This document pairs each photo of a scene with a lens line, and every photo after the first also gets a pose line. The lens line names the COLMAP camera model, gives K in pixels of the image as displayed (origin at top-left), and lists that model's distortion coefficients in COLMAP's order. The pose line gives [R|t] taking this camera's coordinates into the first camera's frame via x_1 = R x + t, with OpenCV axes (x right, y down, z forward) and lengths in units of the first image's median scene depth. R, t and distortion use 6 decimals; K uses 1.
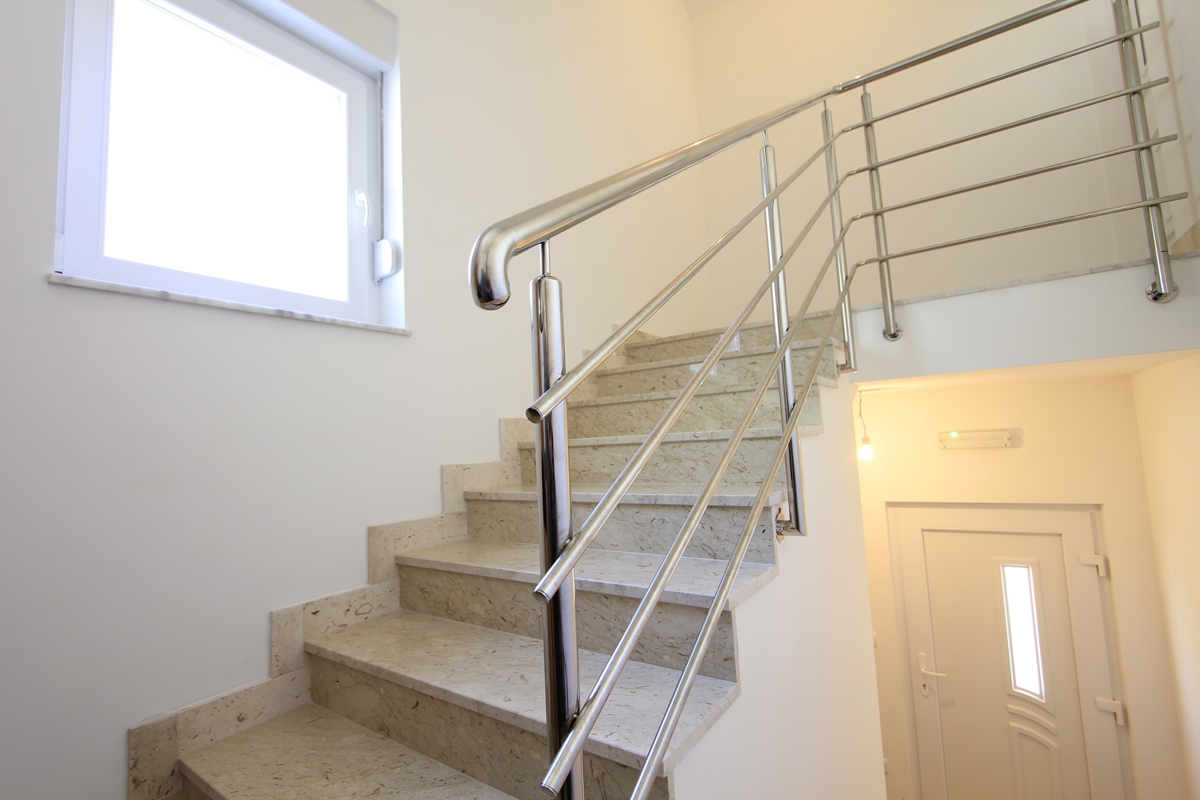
lens RADIAL K [[550.4, 0, 589.0], [0, 550.4, 393.1], [0, 0, 1]] dist [-0.013863, 0.001092]
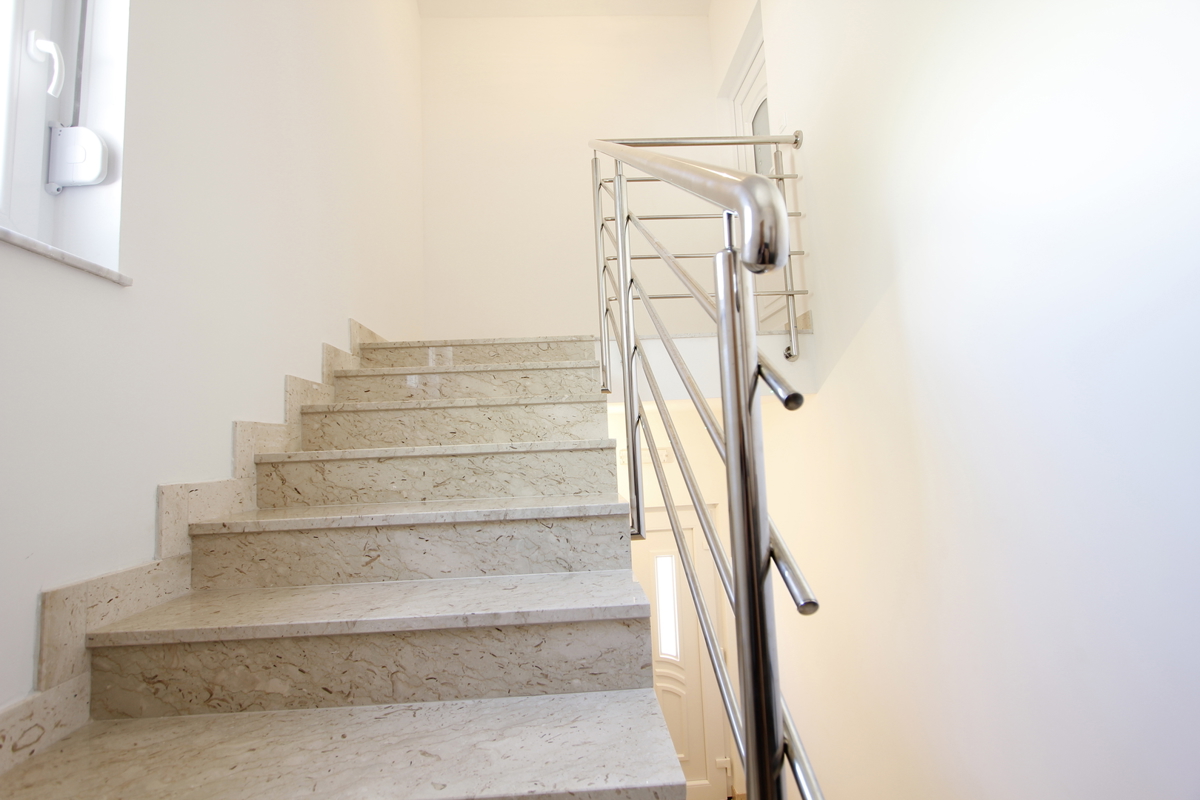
lens RADIAL K [[550.4, 0, 589.0], [0, 550.4, 393.1], [0, 0, 1]] dist [-0.013863, 0.001092]
pose [[0.785225, 0.074297, 0.614737, -0.294262], [-0.051470, 0.997171, -0.054773, 0.030156], [-0.617068, 0.011369, 0.786828, 0.166235]]
